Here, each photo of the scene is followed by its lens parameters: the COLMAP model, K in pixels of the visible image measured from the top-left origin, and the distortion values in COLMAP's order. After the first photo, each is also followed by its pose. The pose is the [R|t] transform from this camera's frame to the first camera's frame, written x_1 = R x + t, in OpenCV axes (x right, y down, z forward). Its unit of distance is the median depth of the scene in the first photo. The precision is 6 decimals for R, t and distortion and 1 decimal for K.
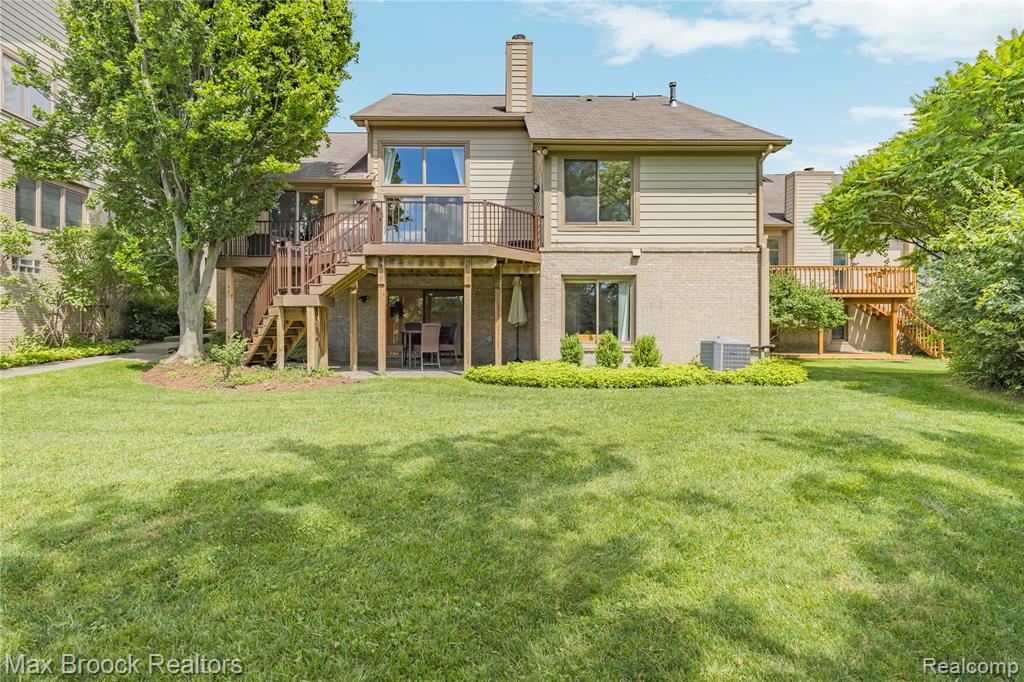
lens RADIAL K [[497.4, 0, 509.8], [0, 497.4, 336.0], [0, 0, 1]] dist [-0.002412, -0.000046]
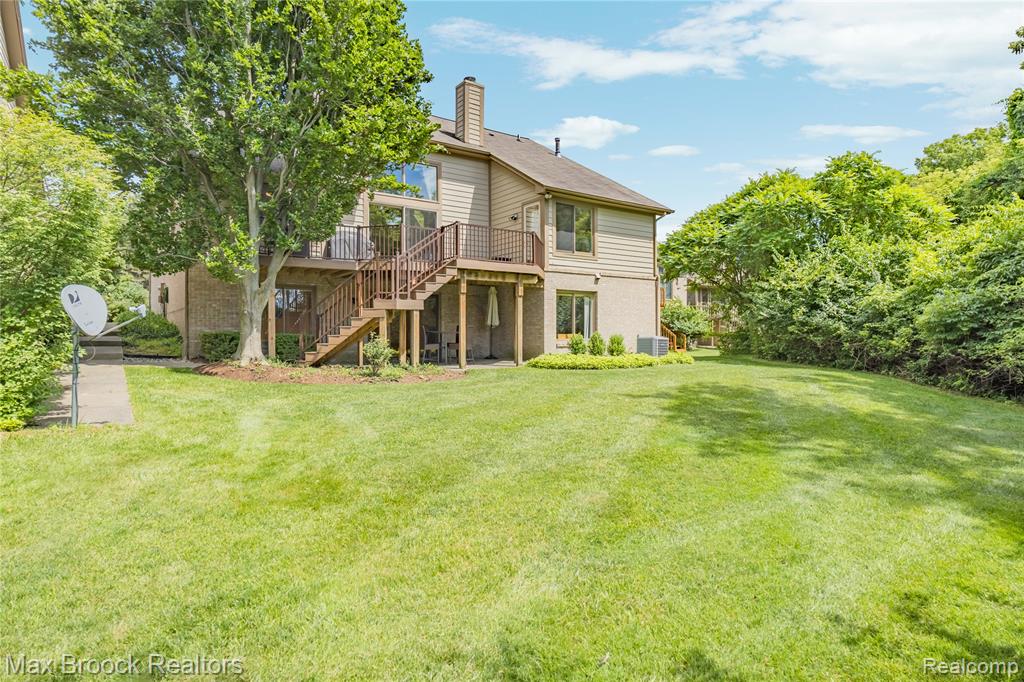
lens RADIAL K [[559.3, 0, 514.0], [0, 559.3, 340.2], [0, 0, 1]] dist [0.000076, 0.000195]
pose [[0.814170, -0.011761, 0.580507, -0.857066], [0.011489, 0.999925, 0.004145, 0.005846], [-0.580513, 0.003295, 0.814245, -0.153985]]
